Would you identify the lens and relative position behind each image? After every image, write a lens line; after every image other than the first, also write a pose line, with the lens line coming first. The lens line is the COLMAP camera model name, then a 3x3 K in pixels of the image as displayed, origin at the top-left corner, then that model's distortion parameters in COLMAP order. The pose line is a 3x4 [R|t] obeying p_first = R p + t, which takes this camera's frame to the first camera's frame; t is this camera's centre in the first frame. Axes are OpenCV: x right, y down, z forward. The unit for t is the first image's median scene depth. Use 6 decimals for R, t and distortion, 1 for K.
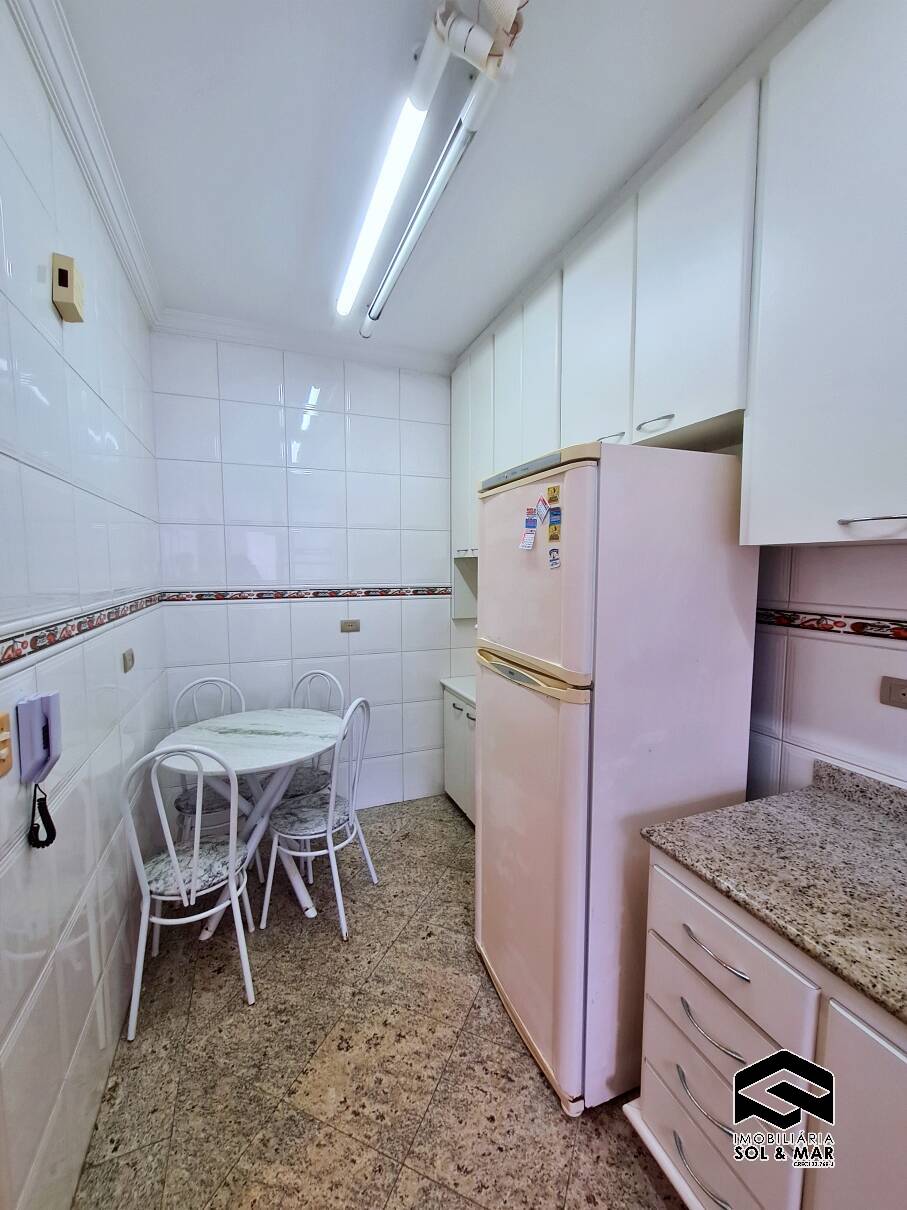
lens RADIAL K [[494.5, 0, 456.5], [0, 494.5, 609.1], [0, 0, 1]] dist [0.000328, 0.000376]
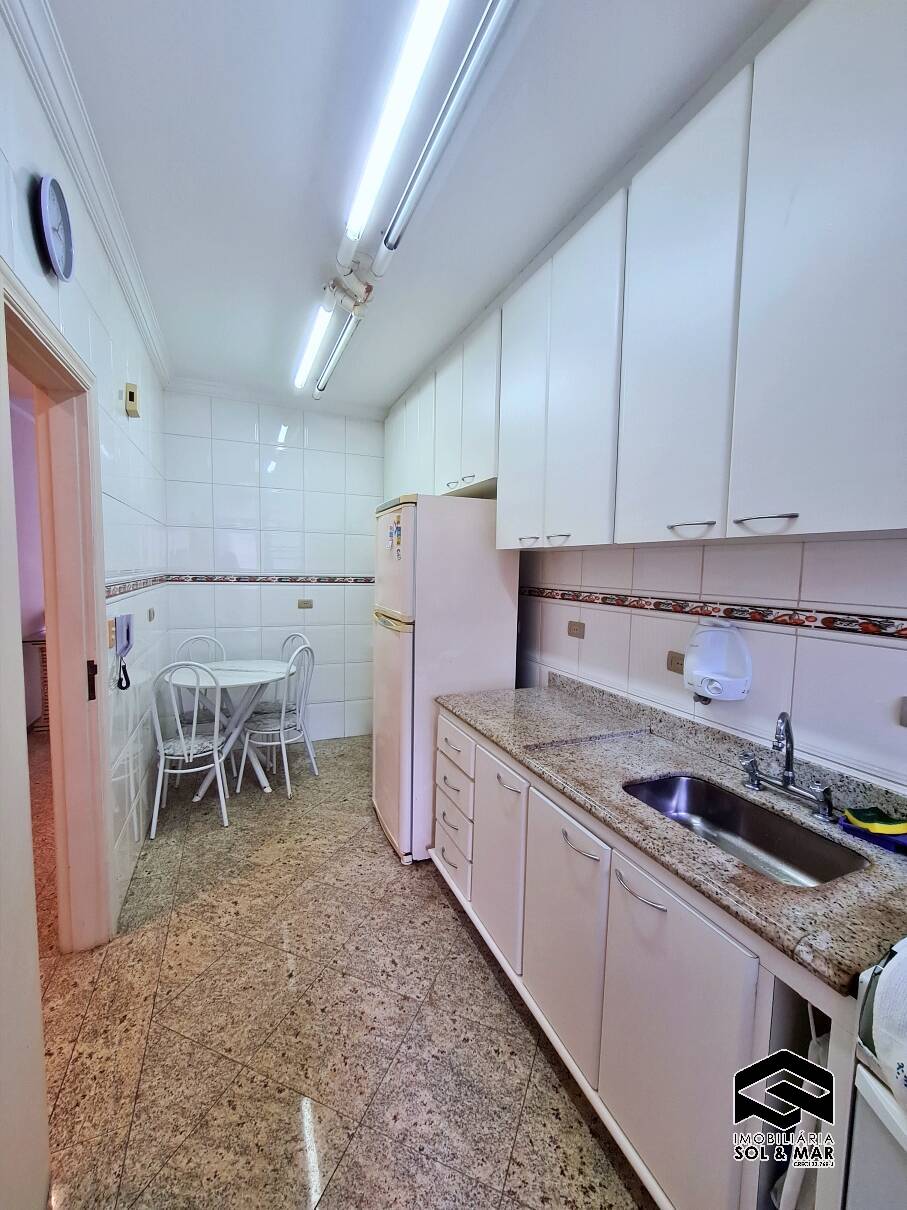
lens RADIAL K [[490.1, 0, 453.1], [0, 490.1, 609.8], [0, 0, 1]] dist [-0.000145, 0.000186]
pose [[0.999416, 0.020092, 0.027631, 0.331567], [-0.020048, 0.999797, -0.001880, 0.095405], [-0.027663, 0.001325, 0.999616, -0.769475]]
